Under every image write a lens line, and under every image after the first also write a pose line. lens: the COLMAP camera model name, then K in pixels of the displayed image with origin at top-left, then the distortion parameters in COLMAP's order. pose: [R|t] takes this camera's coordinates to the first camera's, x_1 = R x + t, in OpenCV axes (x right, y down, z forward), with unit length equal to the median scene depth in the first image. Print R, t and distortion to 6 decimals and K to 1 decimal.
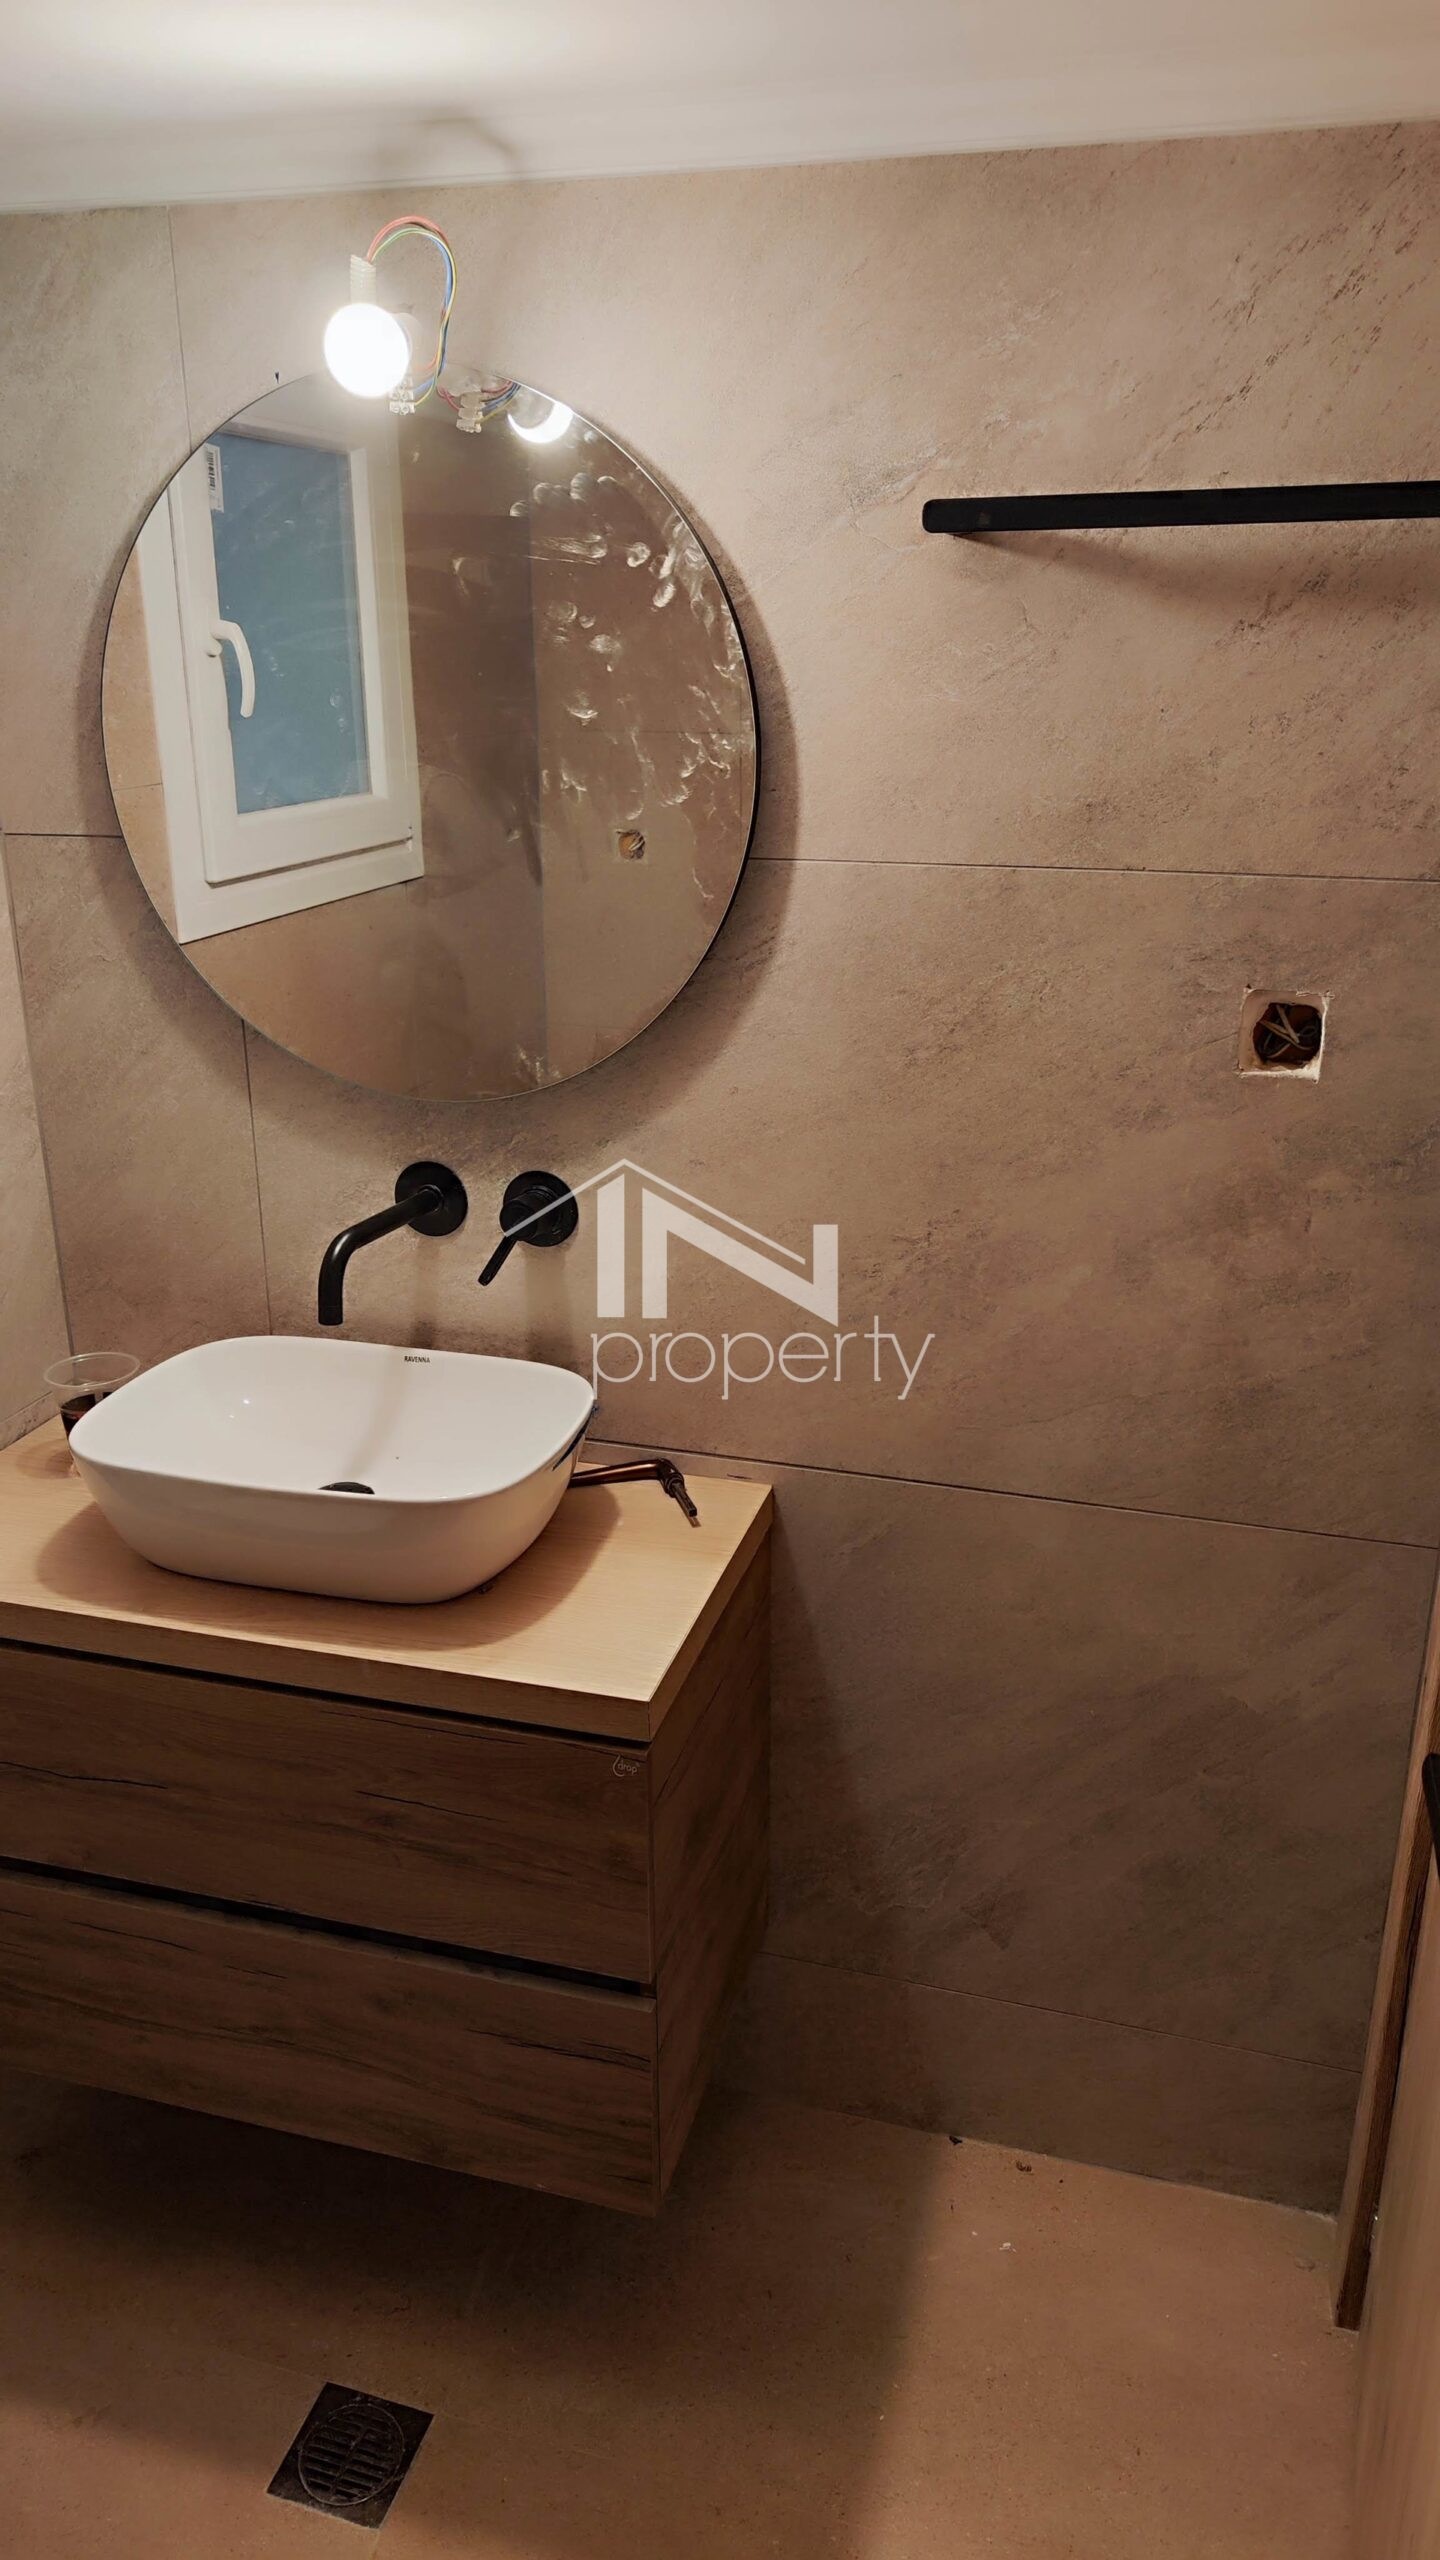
lens RADIAL K [[1800.3, 0, 728.3], [0, 1800.3, 1266.1], [0, 0, 1]] dist [0.017175, -0.019888]
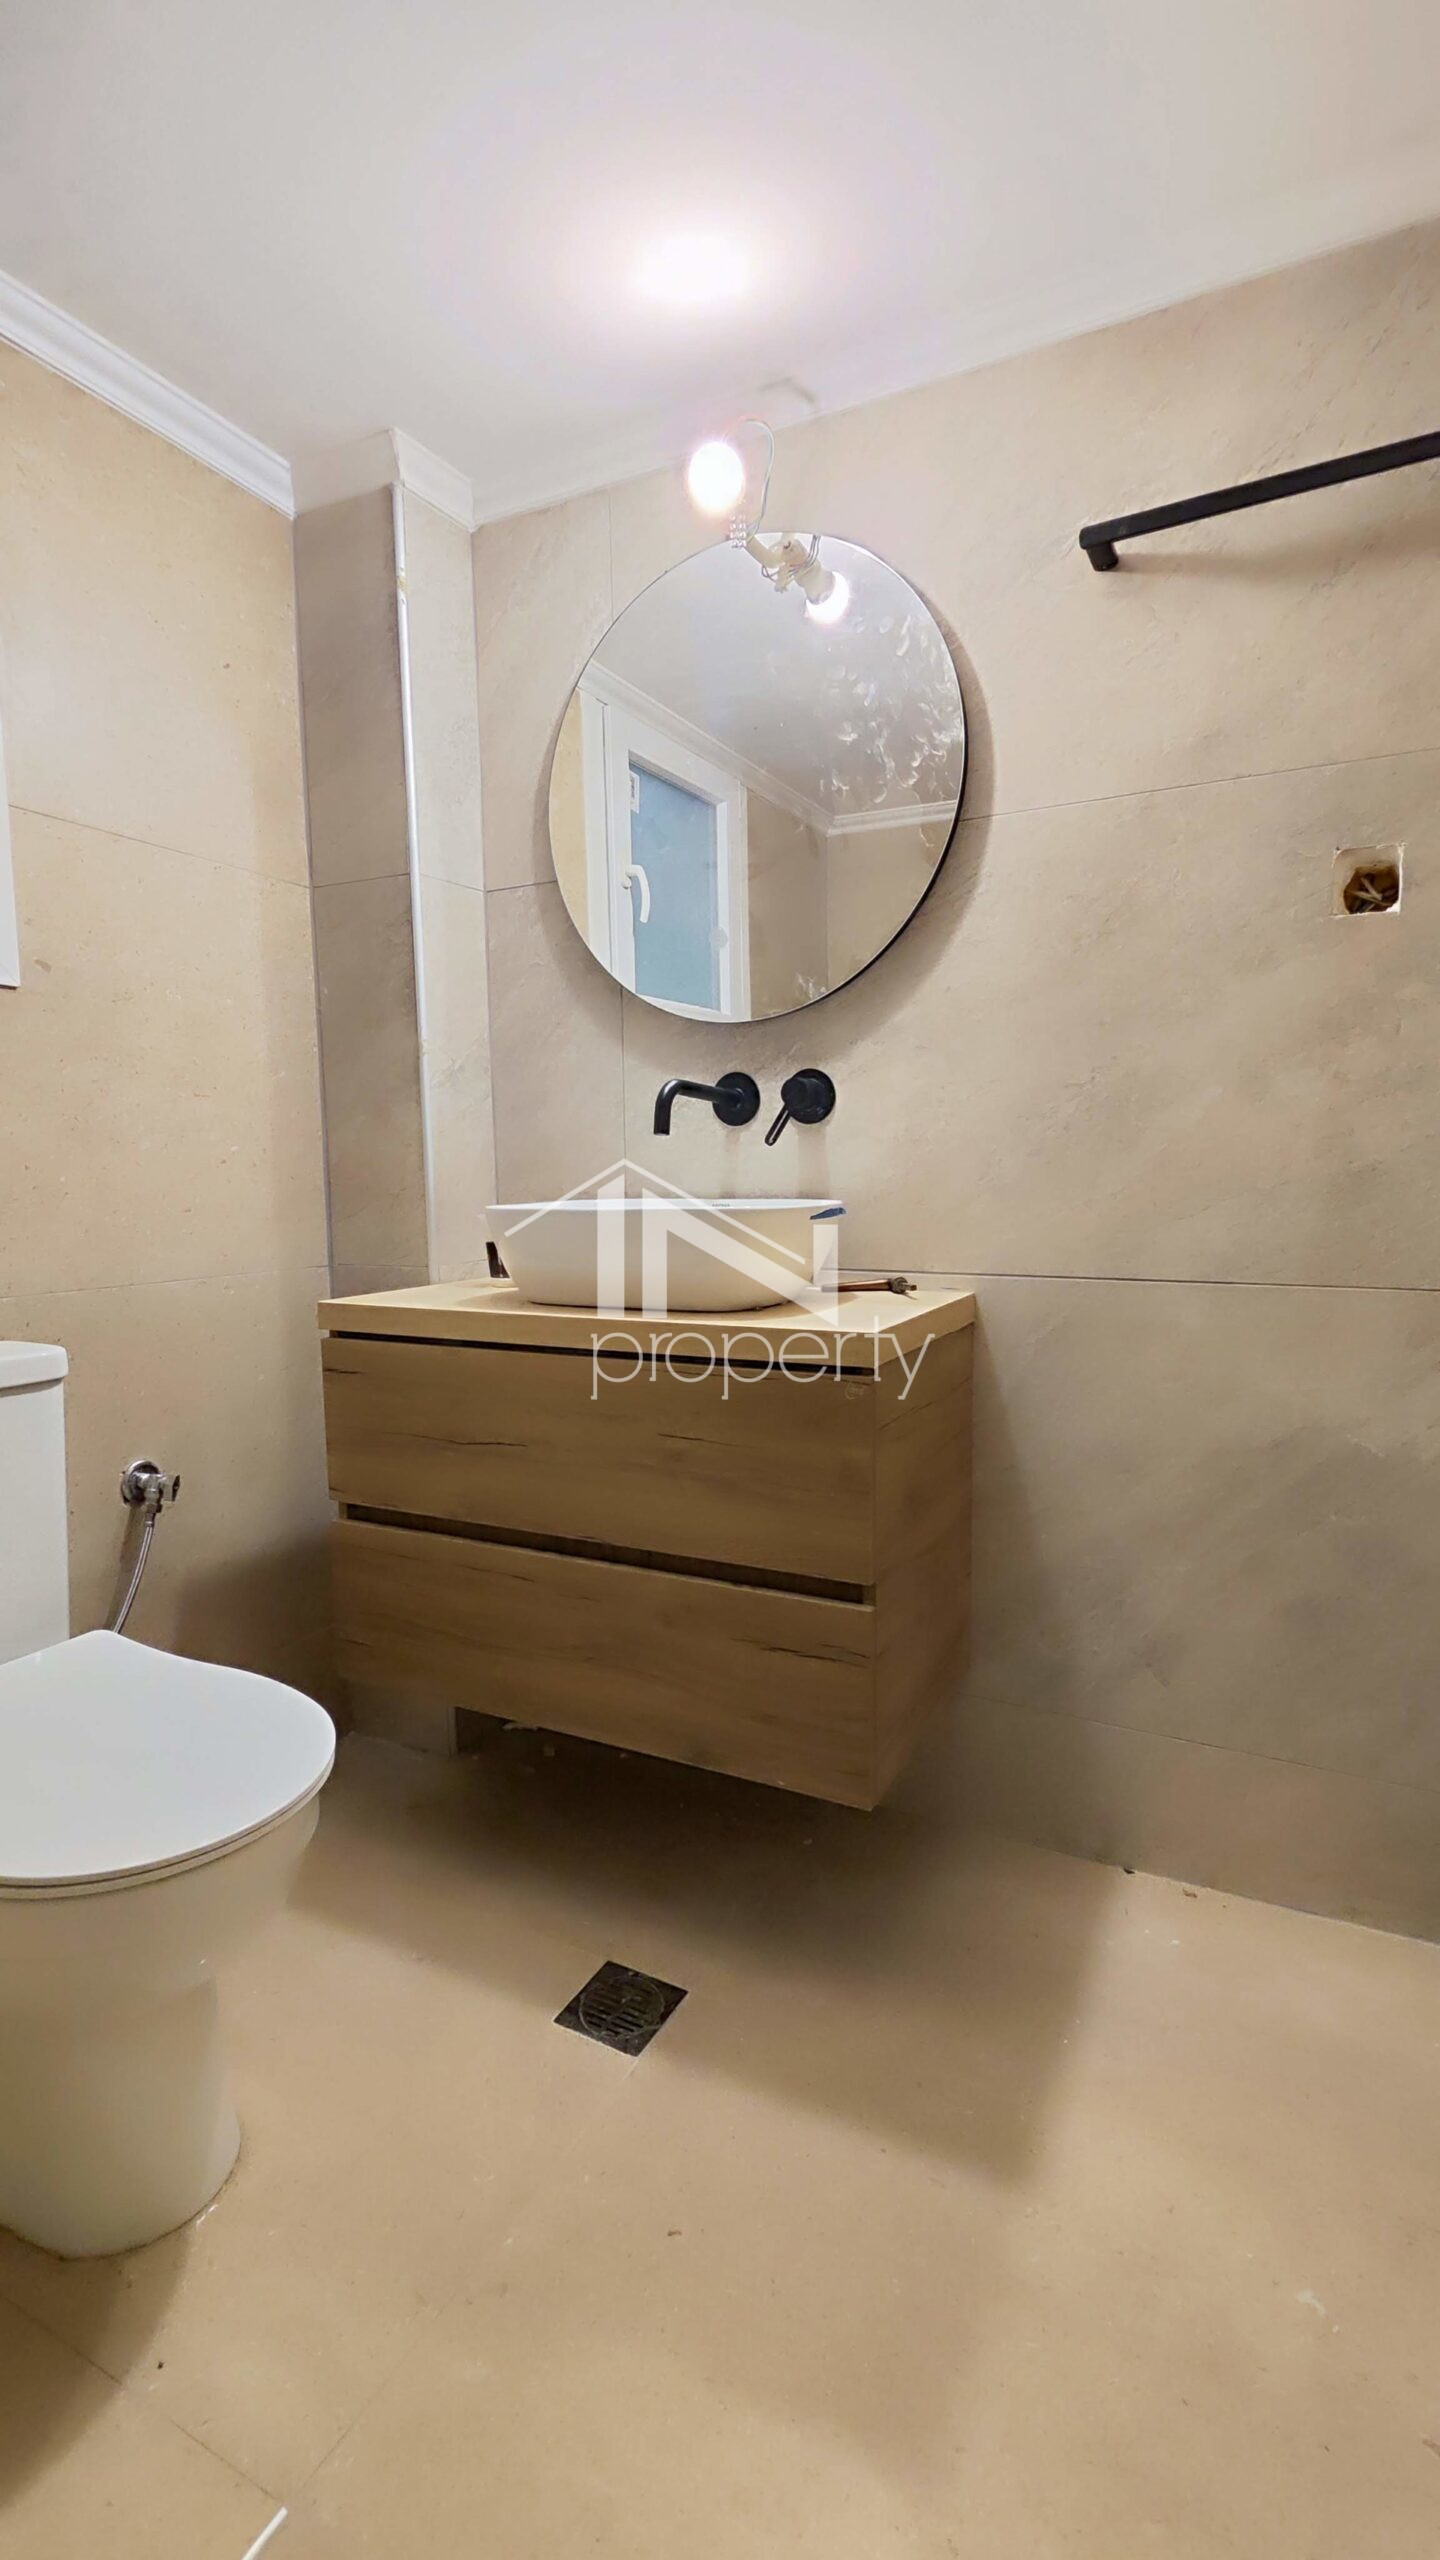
lens RADIAL K [[1174.3, 0, 708.1], [0, 1174.3, 1290.7], [0, 0, 1]] dist [0.004052, -0.002733]
pose [[0.978117, 0.008717, -0.207873, 0.013396], [-0.054708, 0.974738, -0.216545, 0.348769], [0.200734, 0.223179, 0.953885, 0.130419]]
